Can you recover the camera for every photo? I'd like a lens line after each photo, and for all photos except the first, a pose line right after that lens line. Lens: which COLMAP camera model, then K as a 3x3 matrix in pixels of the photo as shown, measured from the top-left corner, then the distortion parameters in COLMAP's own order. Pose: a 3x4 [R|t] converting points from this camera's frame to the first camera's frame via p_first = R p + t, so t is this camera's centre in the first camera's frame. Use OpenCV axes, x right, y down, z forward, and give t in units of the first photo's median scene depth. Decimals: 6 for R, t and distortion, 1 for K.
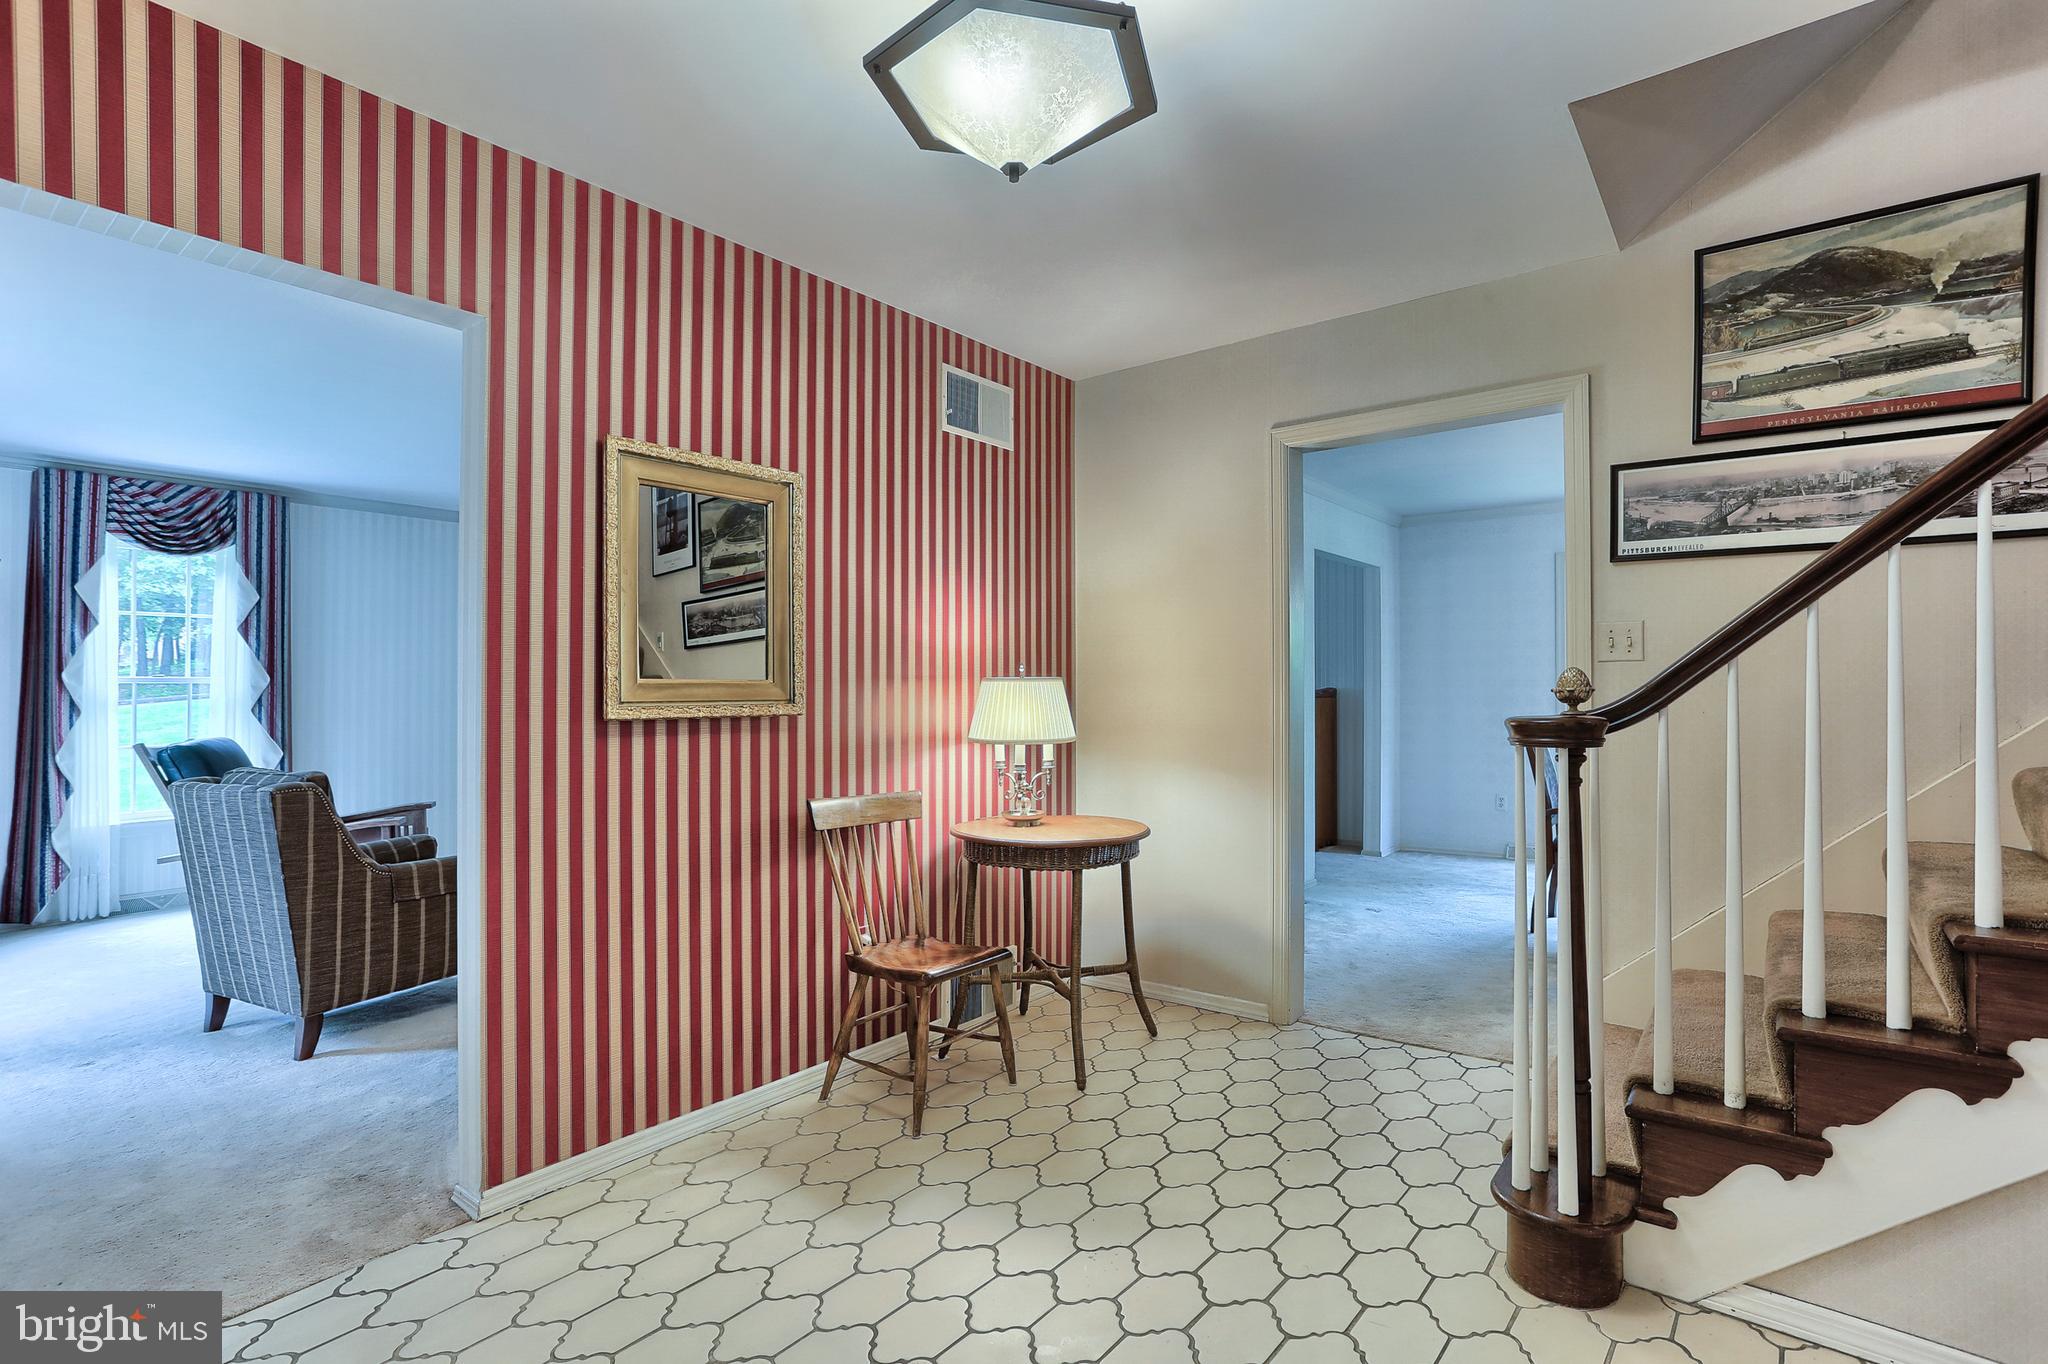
lens RADIAL K [[1004.7, 0, 1020.1], [0, 1004.7, 669.8], [0, 0, 1]] dist [-0.028219, 0.021024]
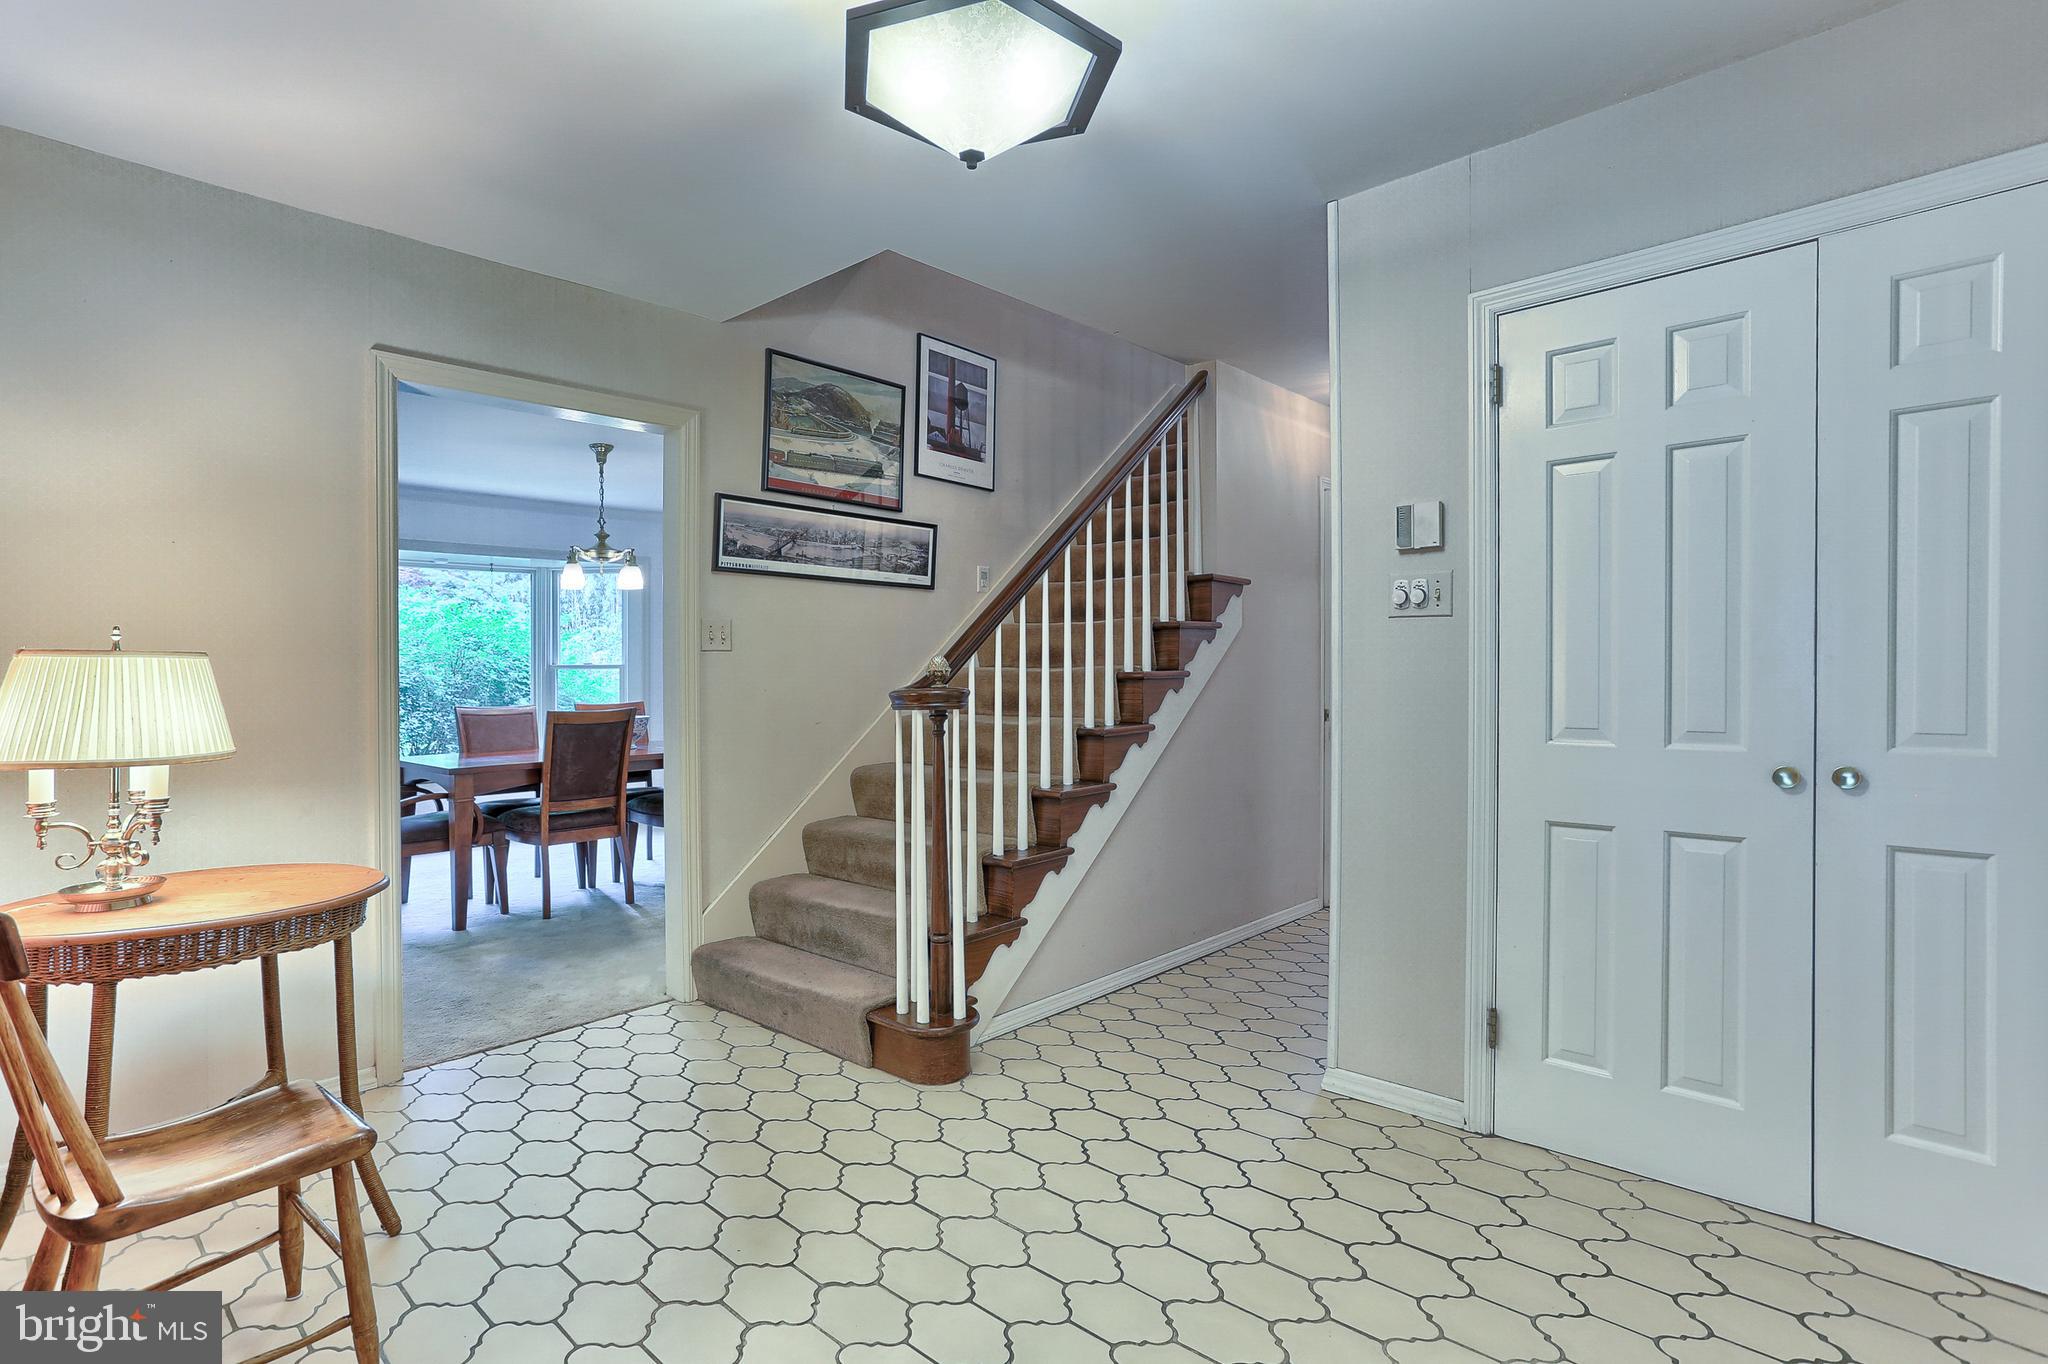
lens RADIAL K [[990.3, 0, 1024.0], [0, 990.3, 682.0], [0, 0, 1]] dist [-0.001379, 0.000210]
pose [[0.096301, -0.006575, 0.995331, -0.629586], [-0.012067, 0.999897, 0.007773, 0.017142], [-0.995279, -0.012759, 0.096212, 0.522744]]
